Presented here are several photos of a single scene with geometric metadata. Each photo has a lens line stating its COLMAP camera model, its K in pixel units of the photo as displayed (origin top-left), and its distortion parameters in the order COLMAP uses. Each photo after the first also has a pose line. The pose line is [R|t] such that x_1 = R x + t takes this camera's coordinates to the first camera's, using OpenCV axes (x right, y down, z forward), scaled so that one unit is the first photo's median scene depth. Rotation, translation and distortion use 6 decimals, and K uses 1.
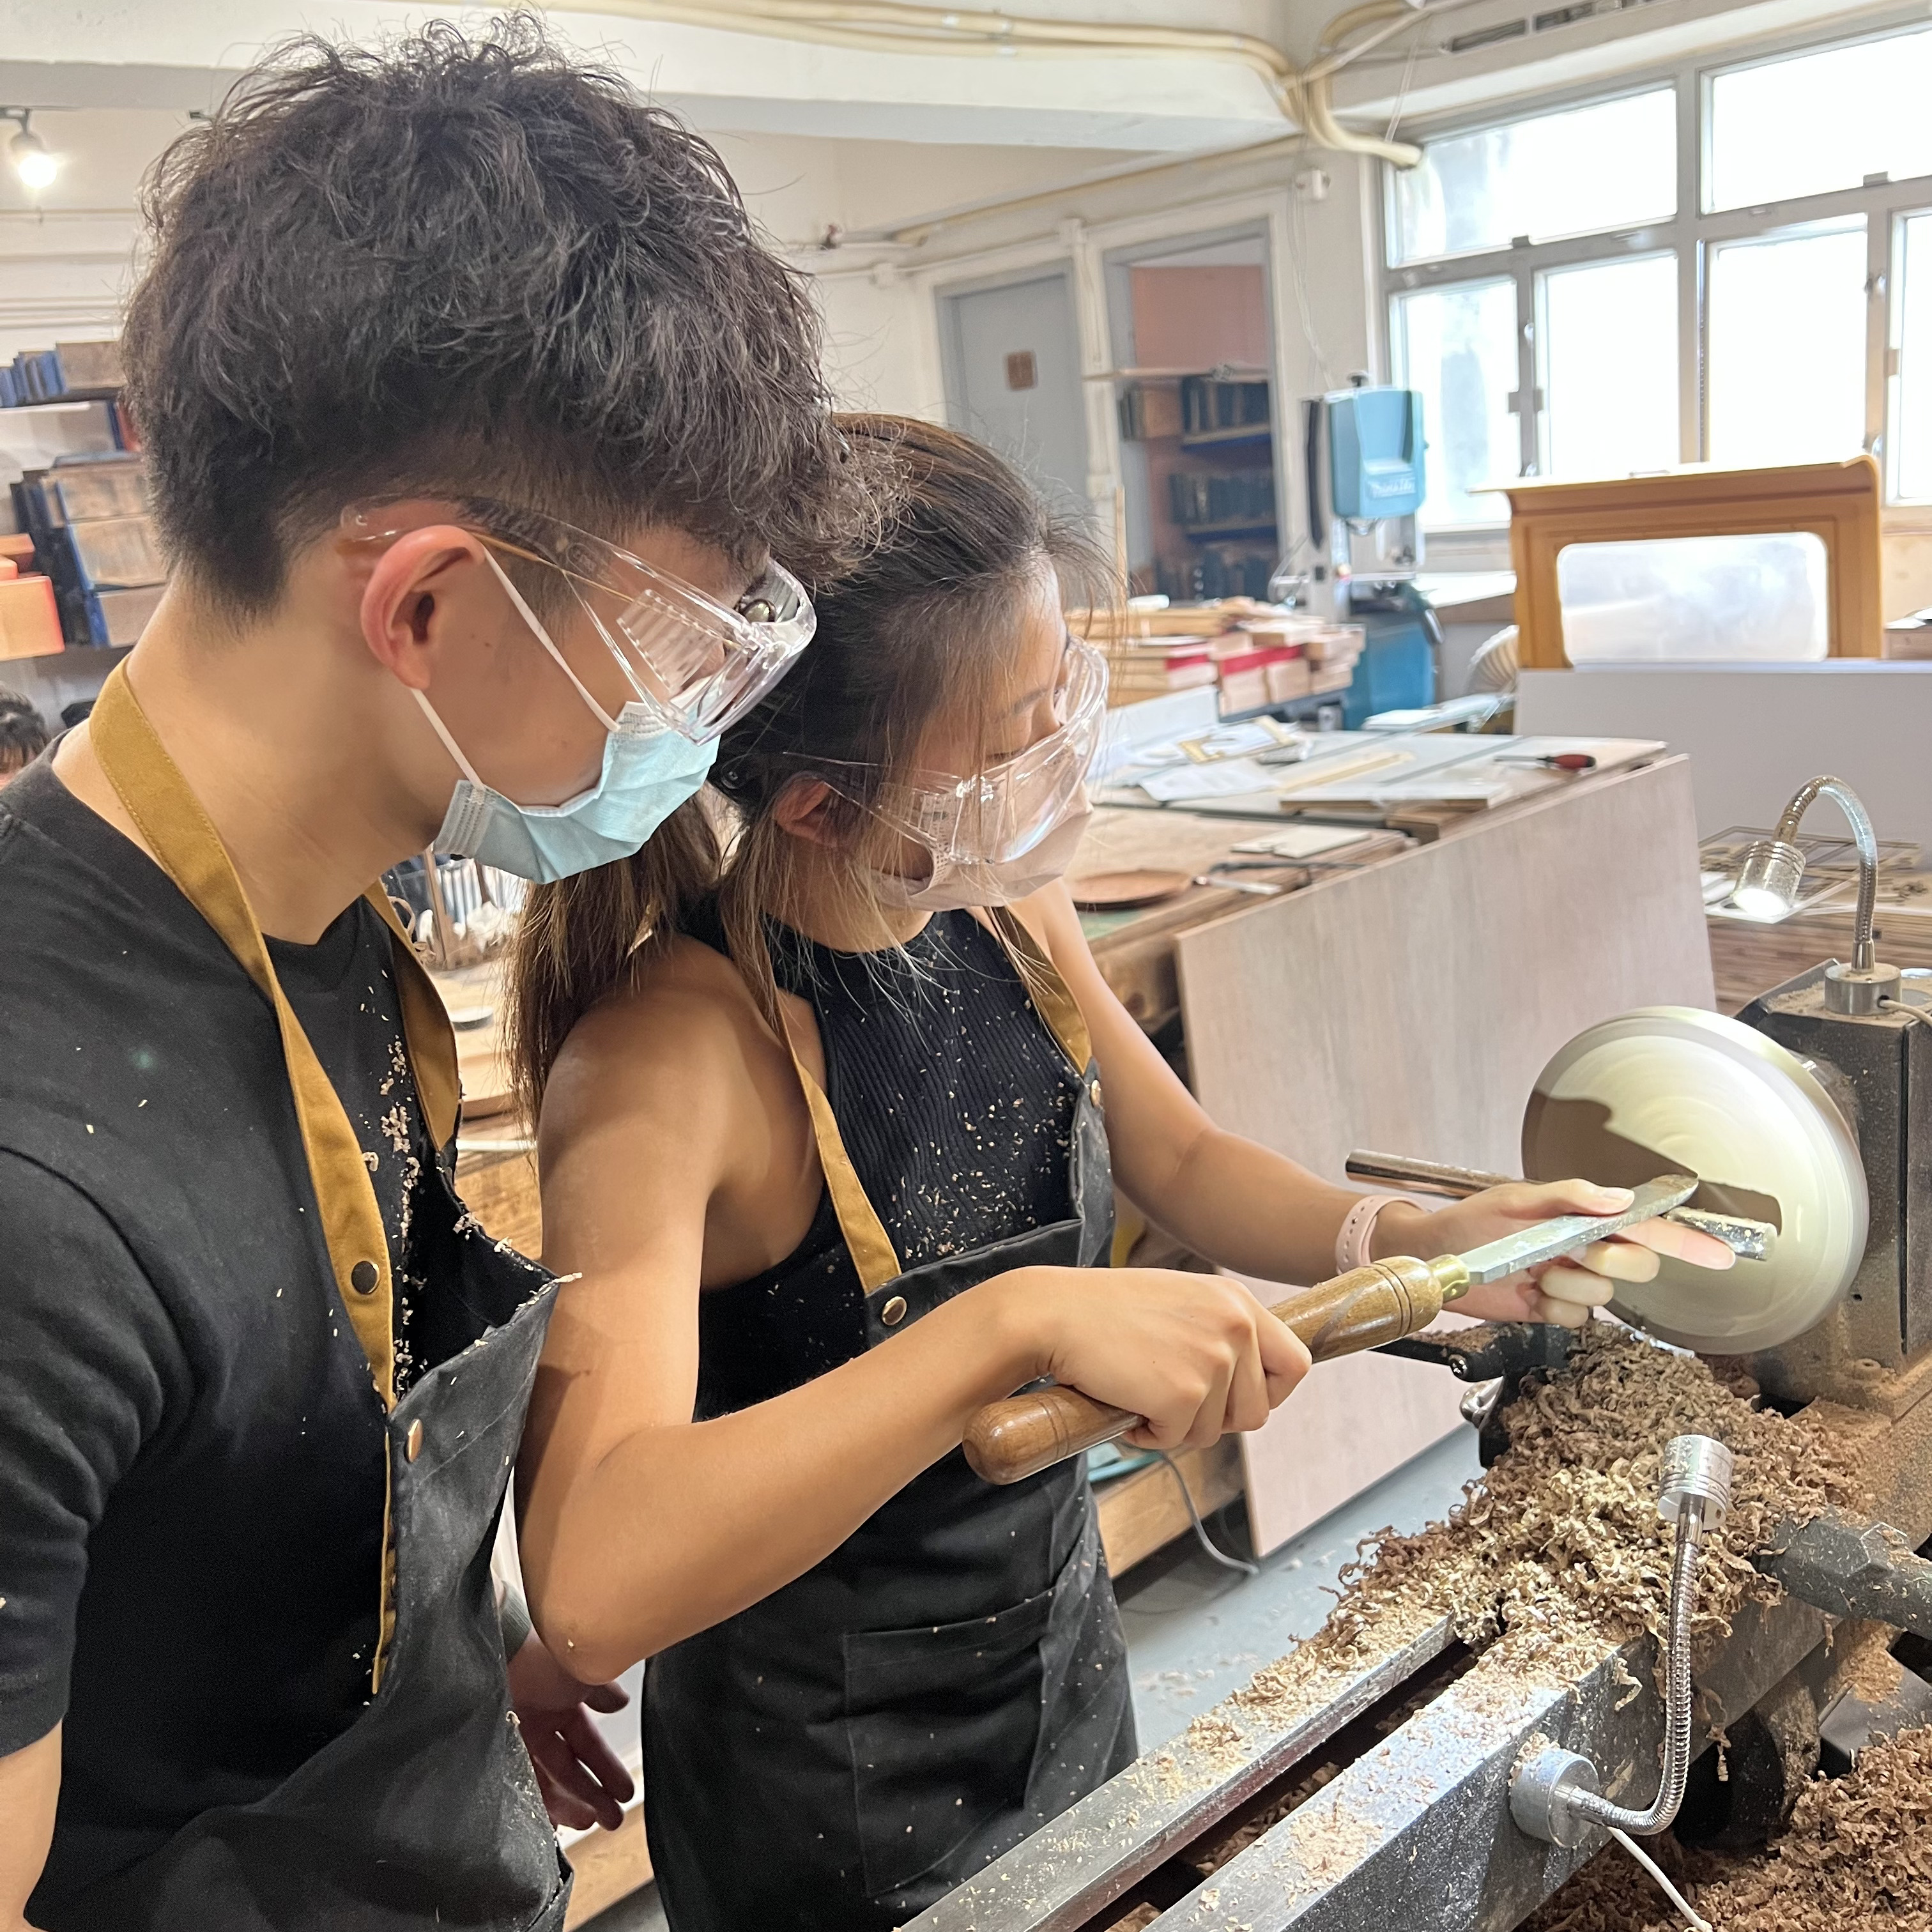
lens RADIAL K [[2030.7, 0, 975.6], [0, 2030.7, 971.9], [0, 0, 1]] dist [0.109197, -0.217670]
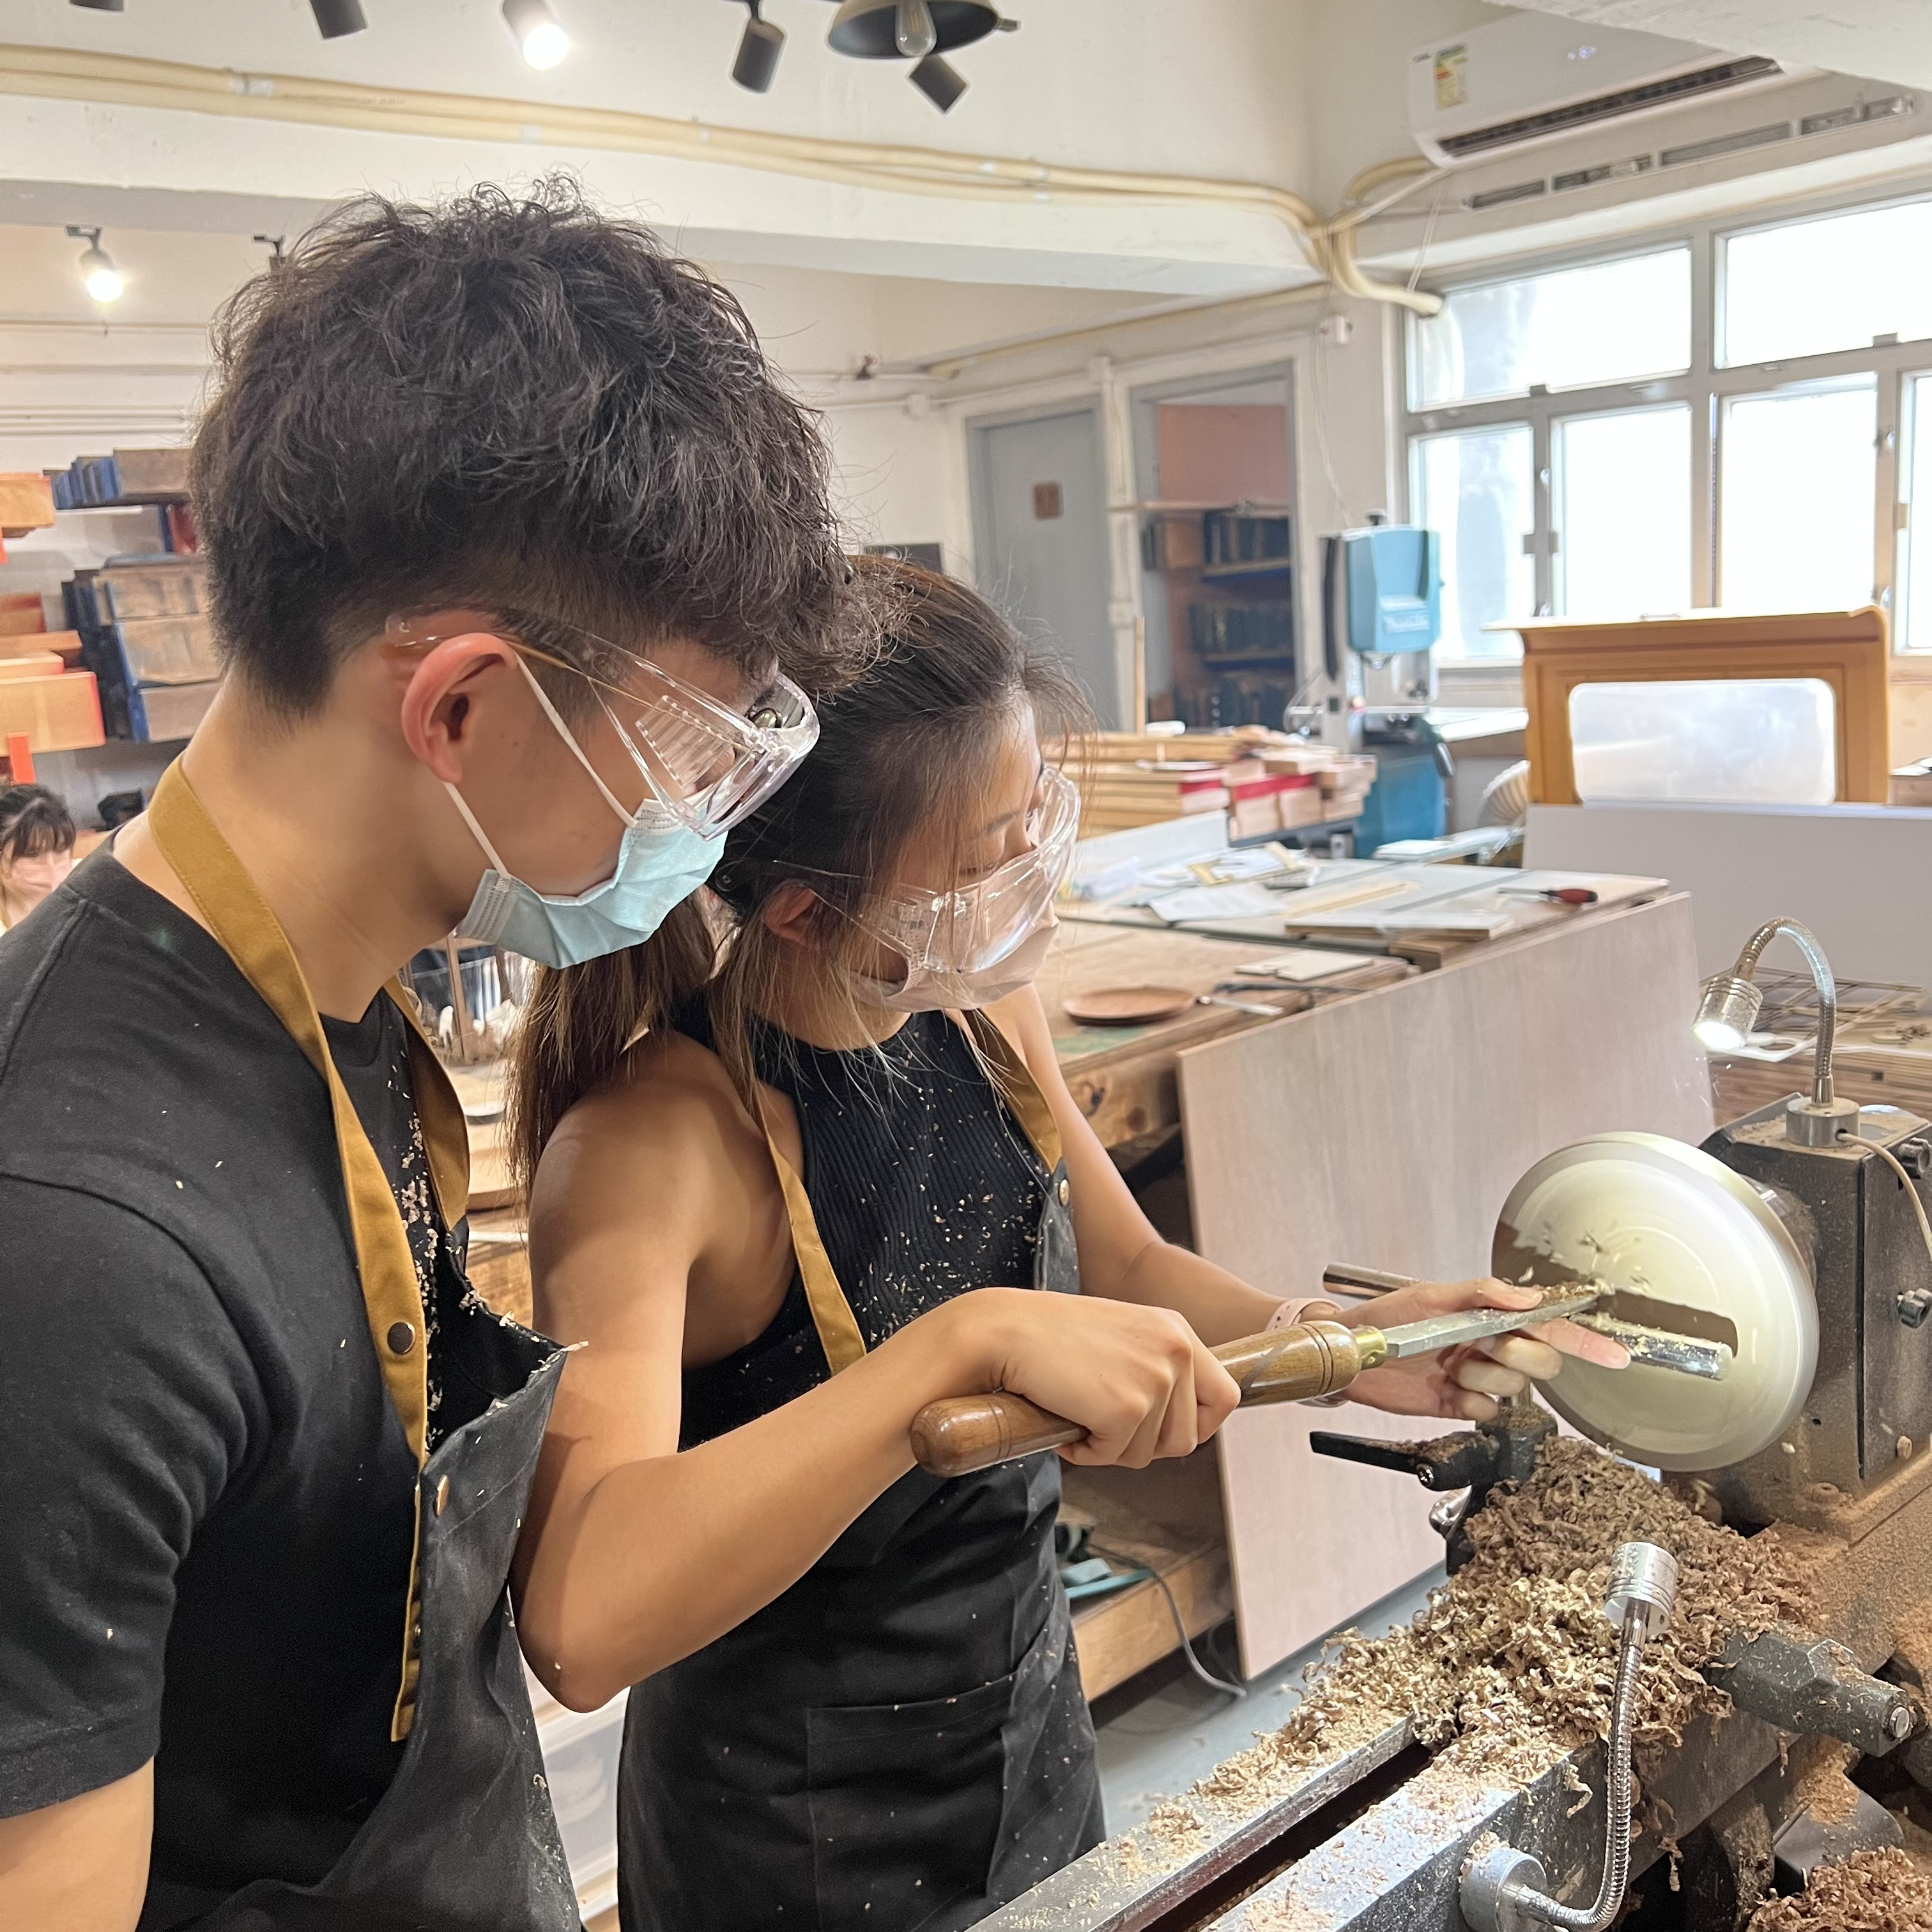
lens RADIAL K [[2027.7, 0, 966.0], [0, 2027.7, 966.0], [0, 0, 1]] dist [0.133265, -0.269637]
pose [[0.999447, 0.030771, -0.012588, 0.003190], [-0.031461, 0.997770, -0.058859, 0.001593], [0.010748, 0.059223, 0.998187, -0.018394]]
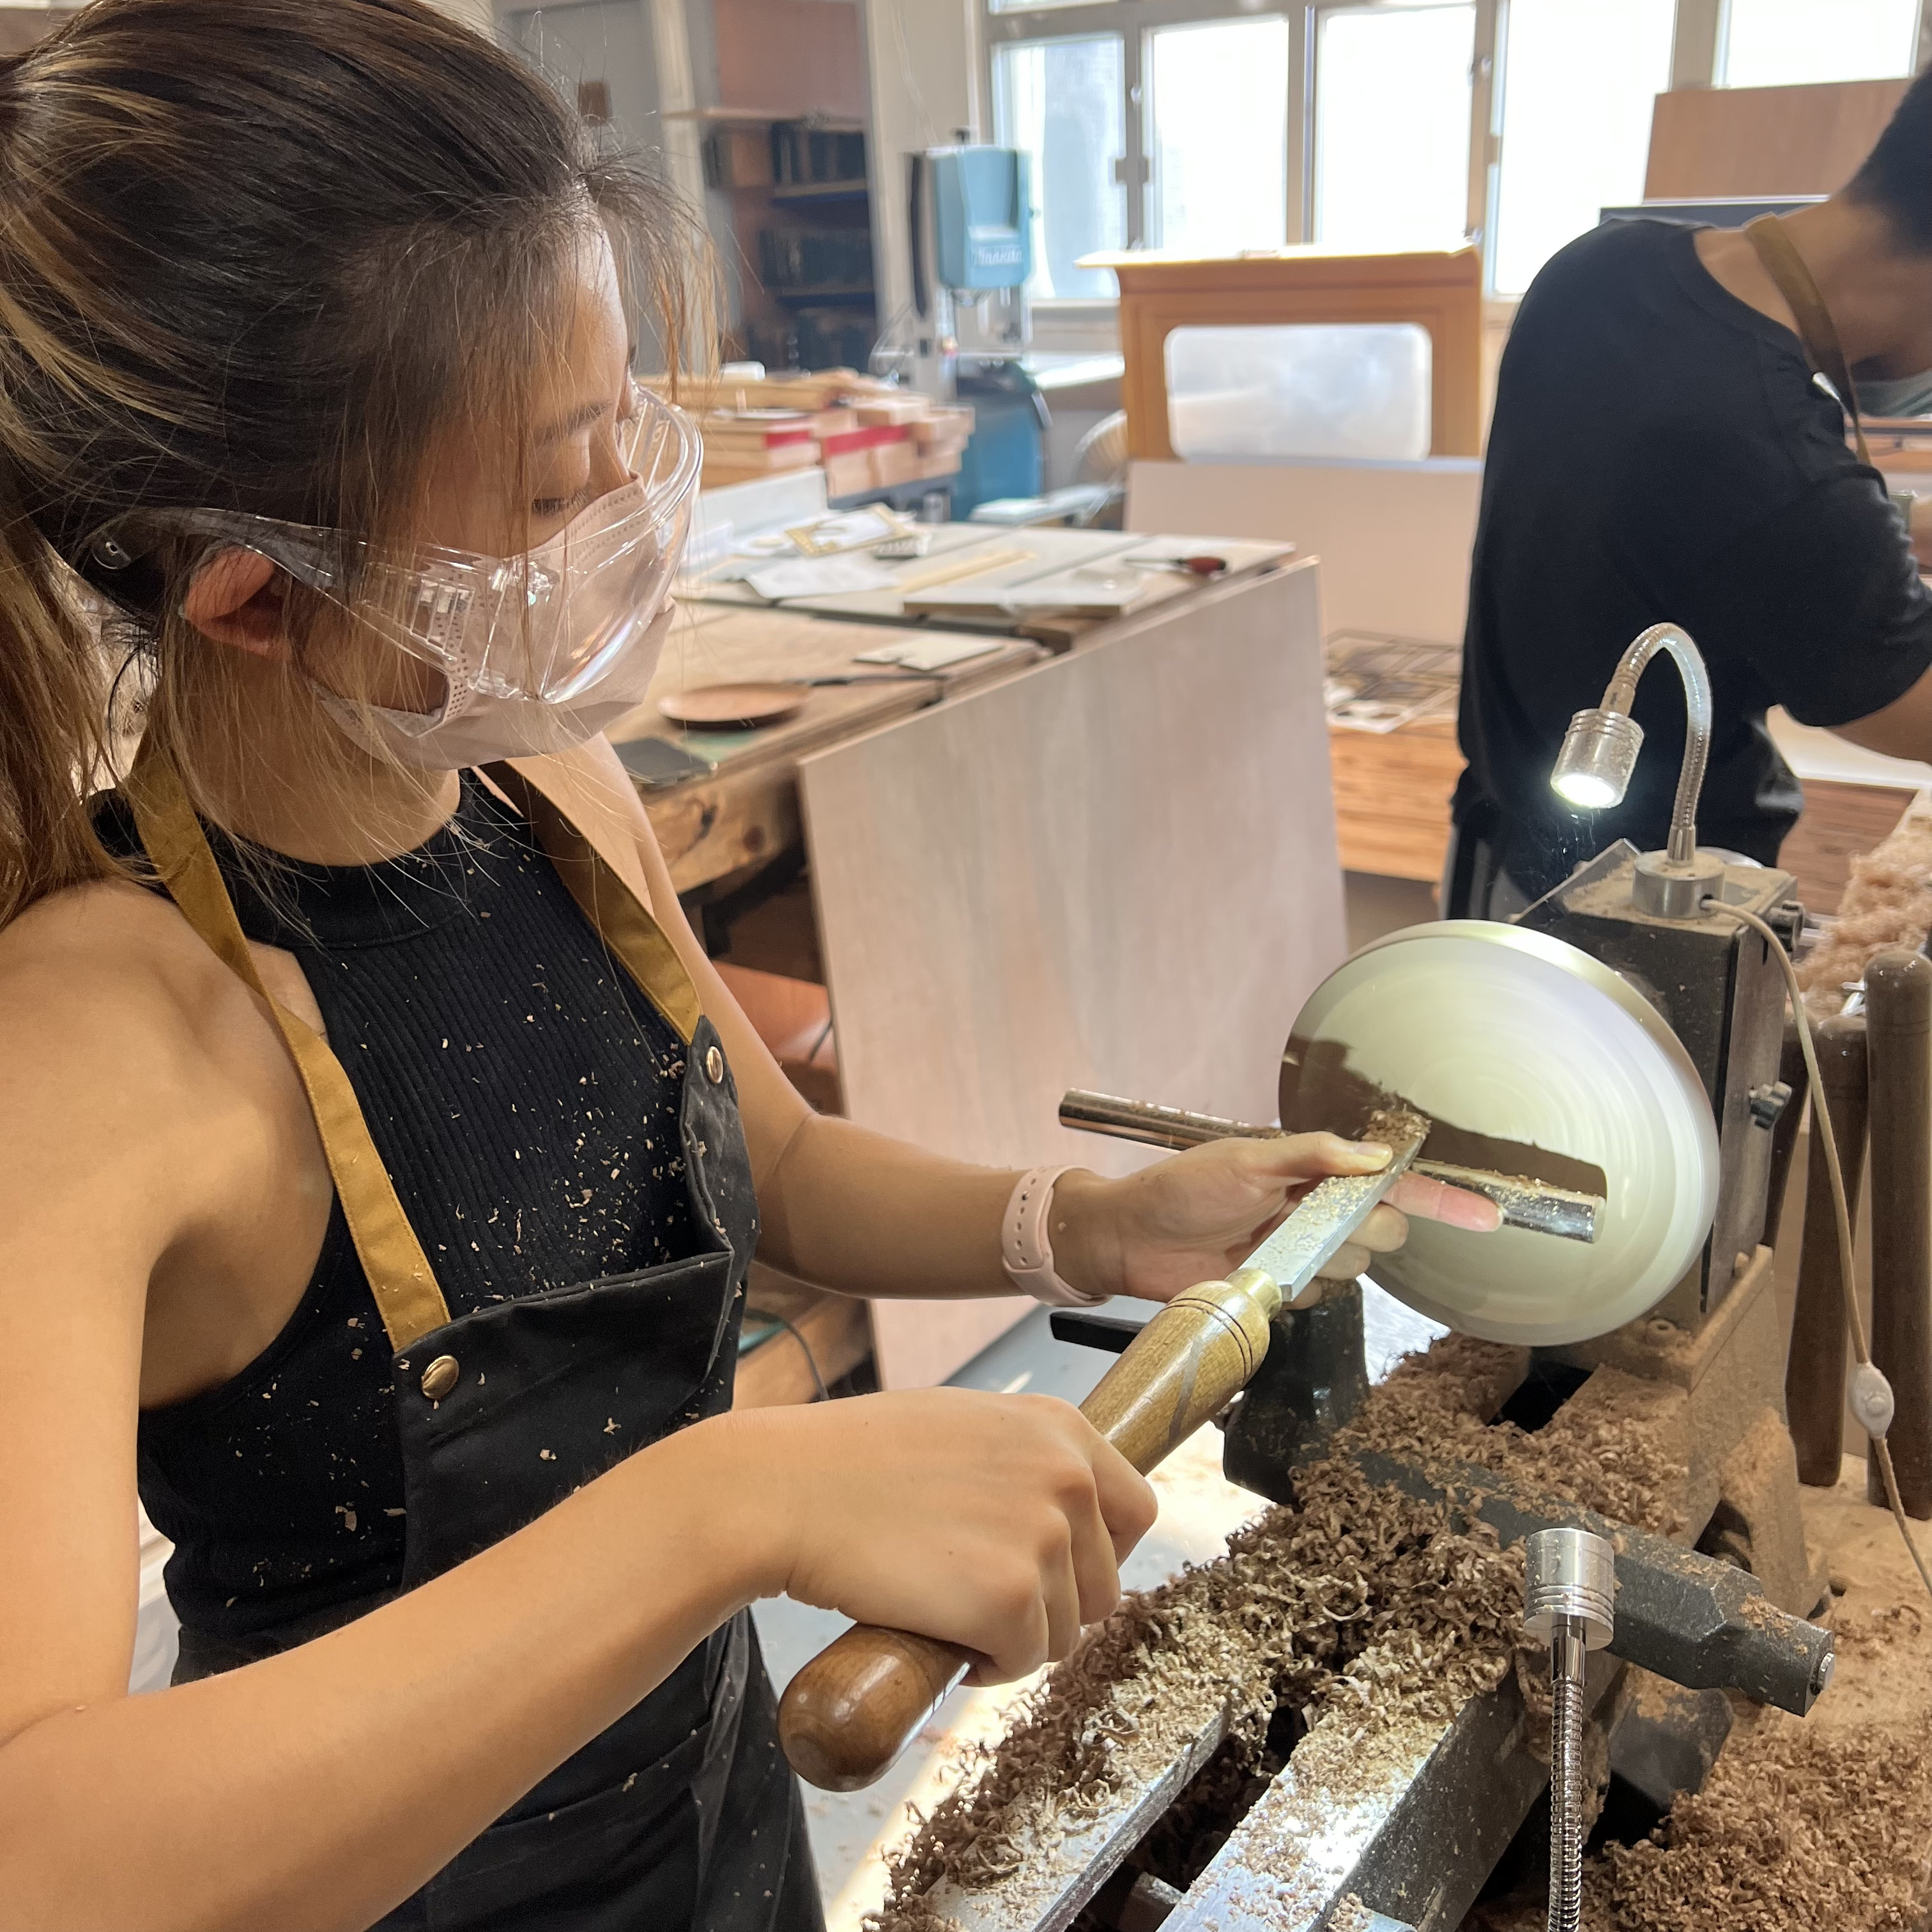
lens RADIAL K [[2027.7, 0, 966.0], [0, 2027.7, 966.0], [0, 0, 1]] dist [0.133265, -0.269637]
pose [[0.980633, -0.018463, 0.194985, -0.003001], [-0.001627, 0.994745, 0.102372, -0.015880], [-0.195850, -0.100706, 0.975449, 0.093099]]
